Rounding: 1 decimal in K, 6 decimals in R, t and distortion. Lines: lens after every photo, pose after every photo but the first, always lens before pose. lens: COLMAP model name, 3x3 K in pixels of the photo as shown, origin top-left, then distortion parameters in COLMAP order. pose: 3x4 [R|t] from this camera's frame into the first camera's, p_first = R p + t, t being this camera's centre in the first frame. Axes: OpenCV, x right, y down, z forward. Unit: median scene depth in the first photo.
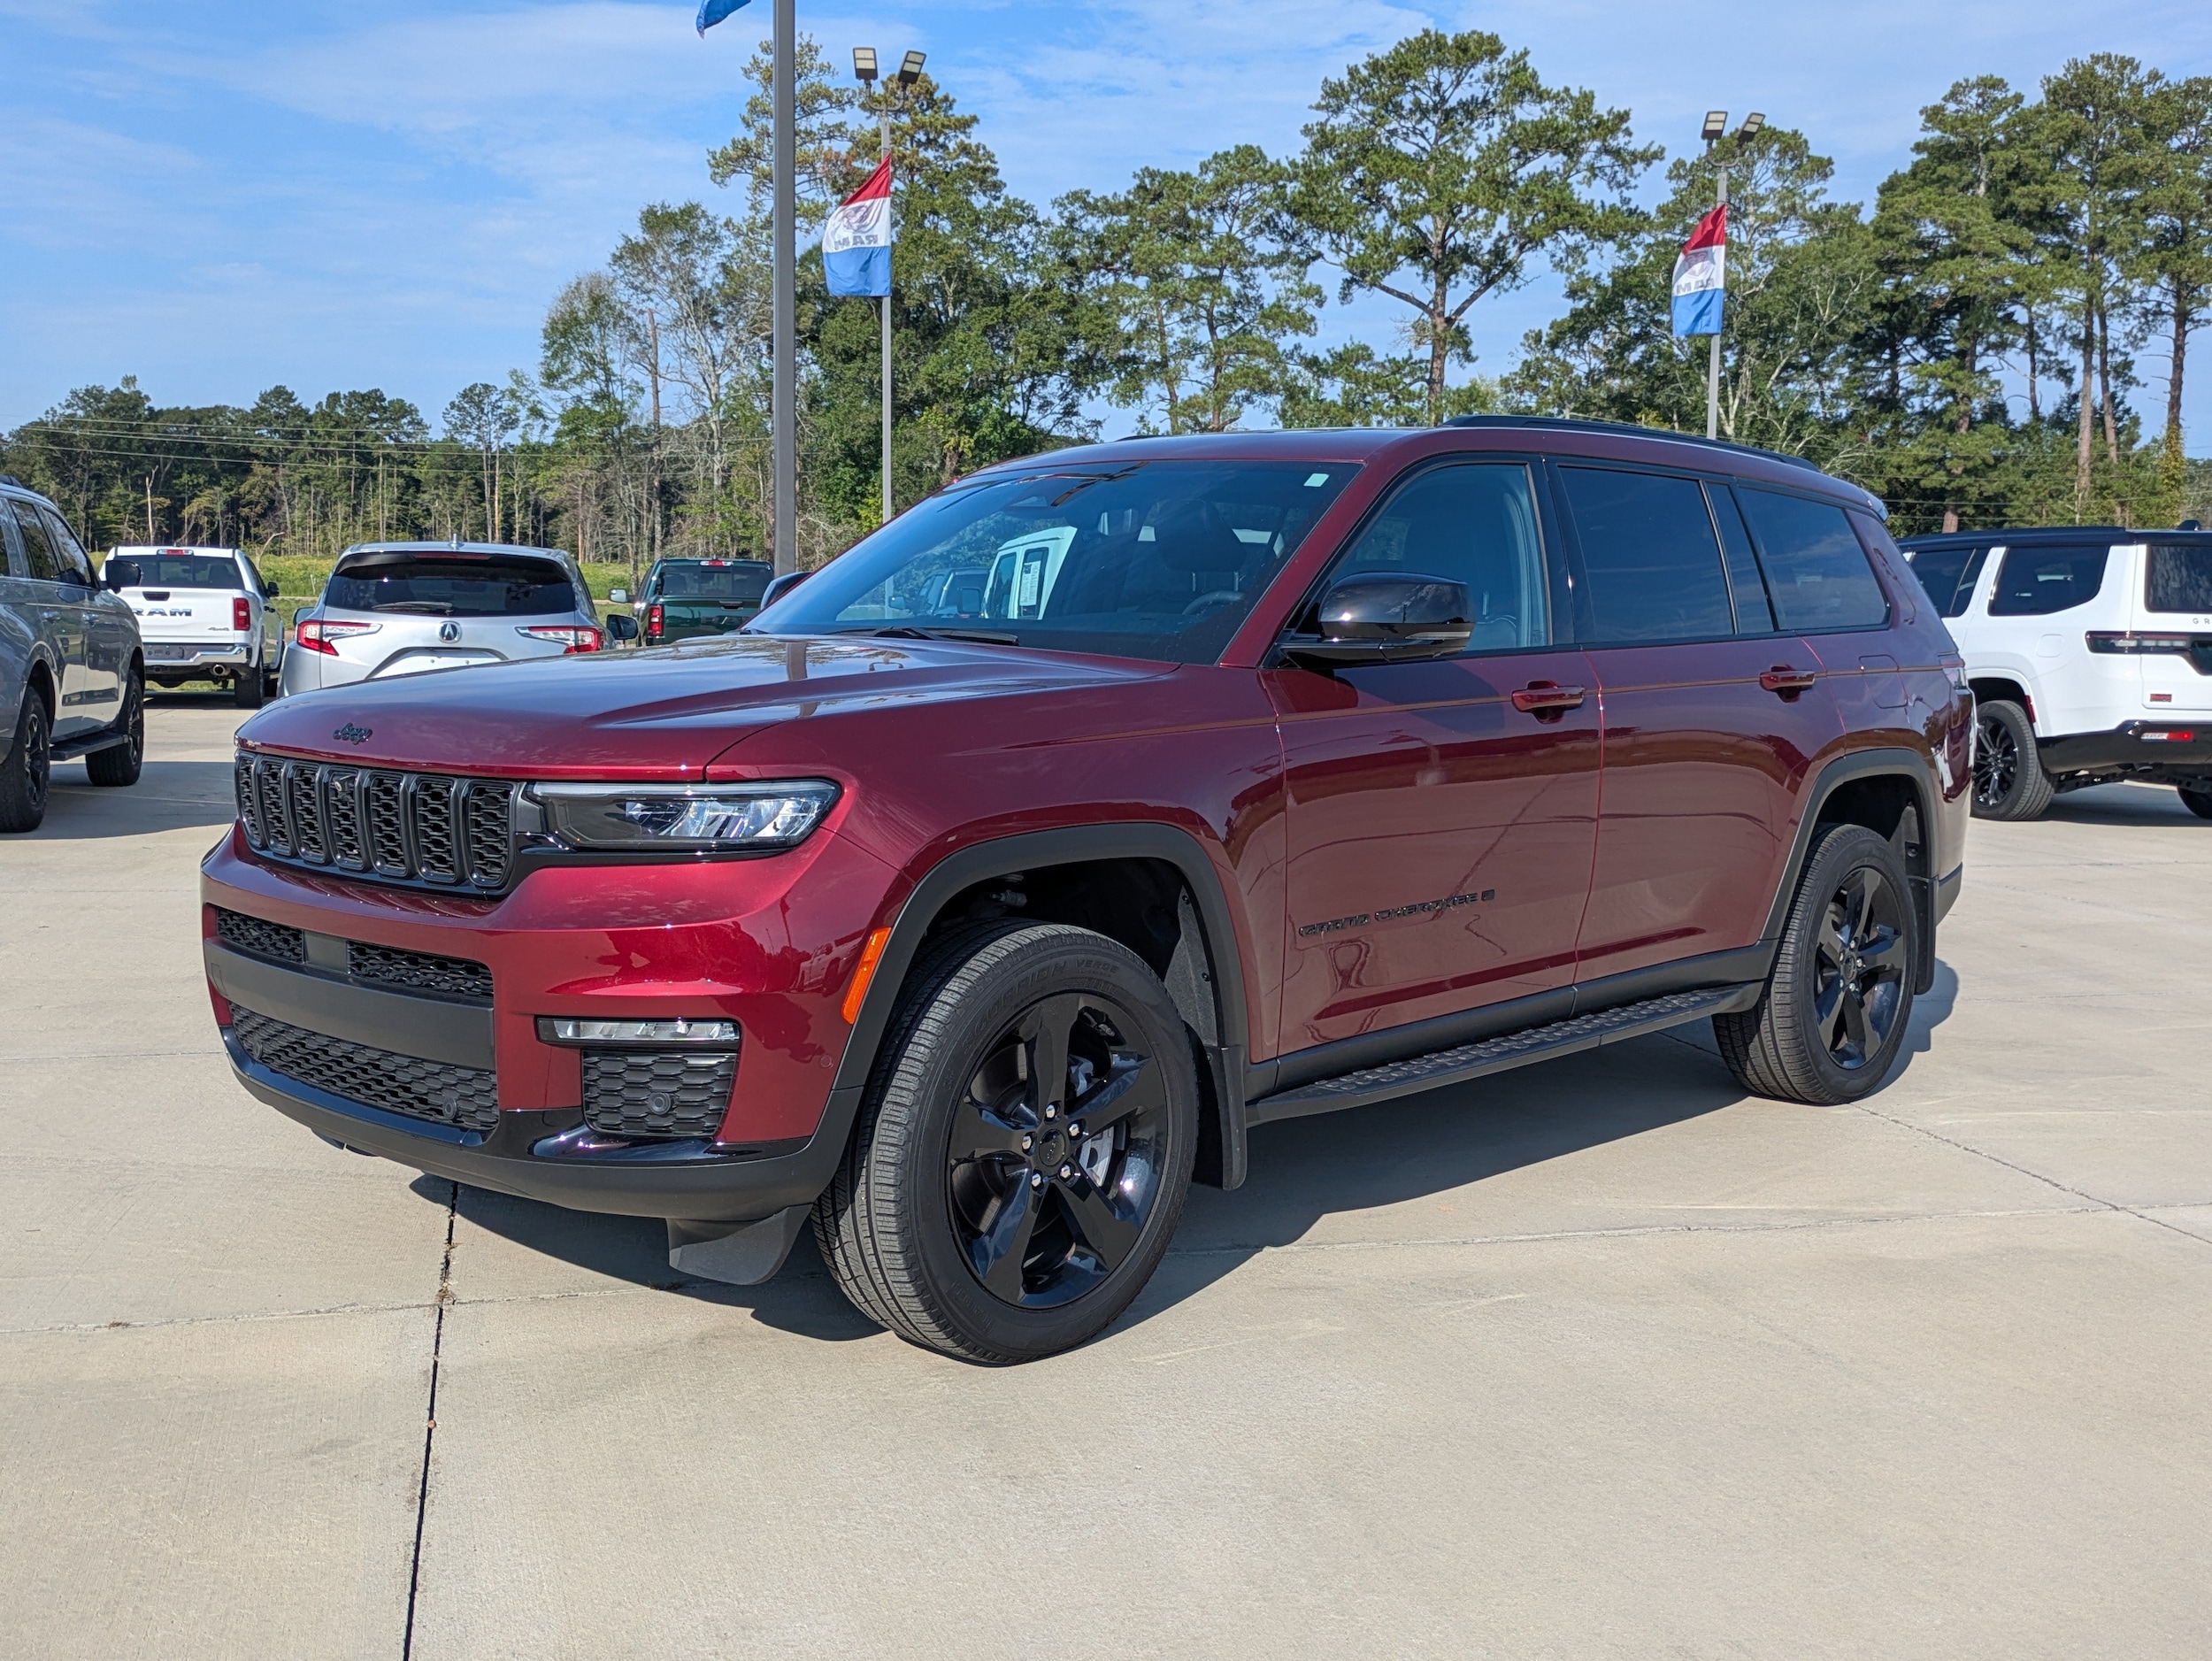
lens RADIAL K [[3107.3, 0, 1108.7], [0, 3107.3, 776.5], [0, 0, 1]] dist [0.021056, -0.070399]
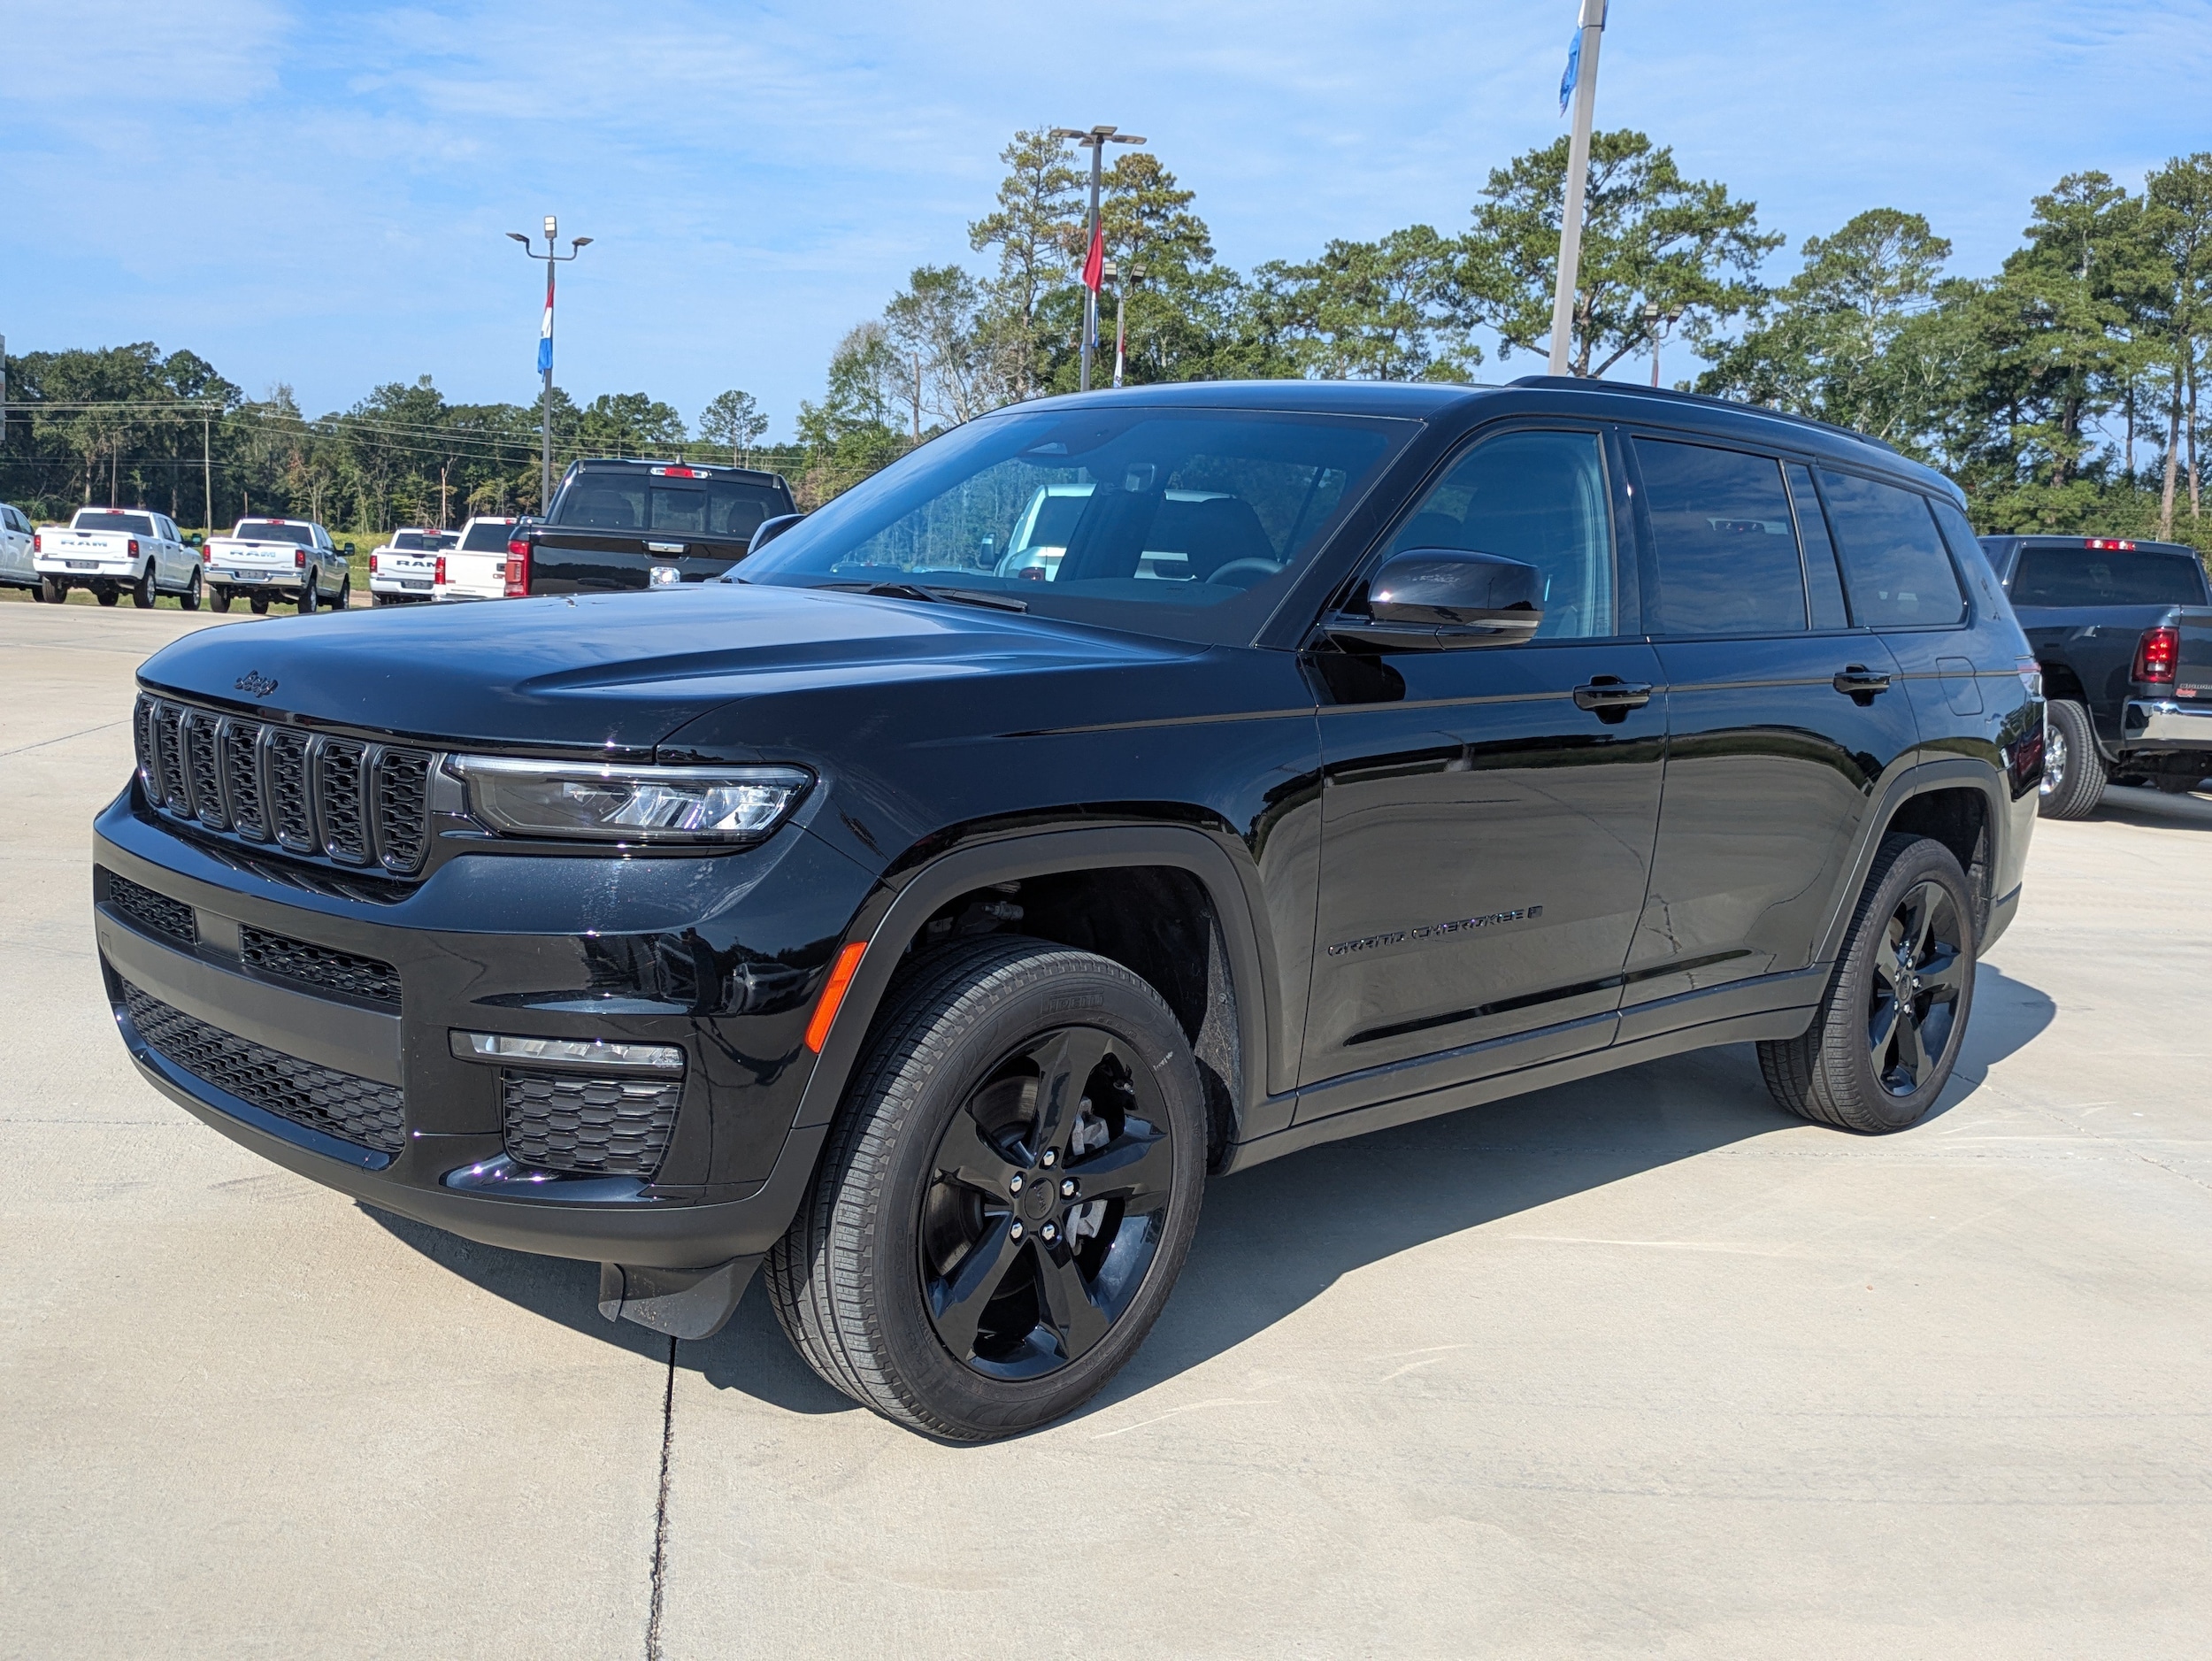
lens RADIAL K [[3275.2, 0, 879.5], [0, 3275.2, 916.3], [0, 0, 1]] dist [0.026228, -0.131738]
pose [[0.990403, 0.049219, -0.129147, 0.013666], [-0.044187, 0.998159, 0.041546, 0.015558], [0.130954, -0.035440, 0.990755, -0.258992]]
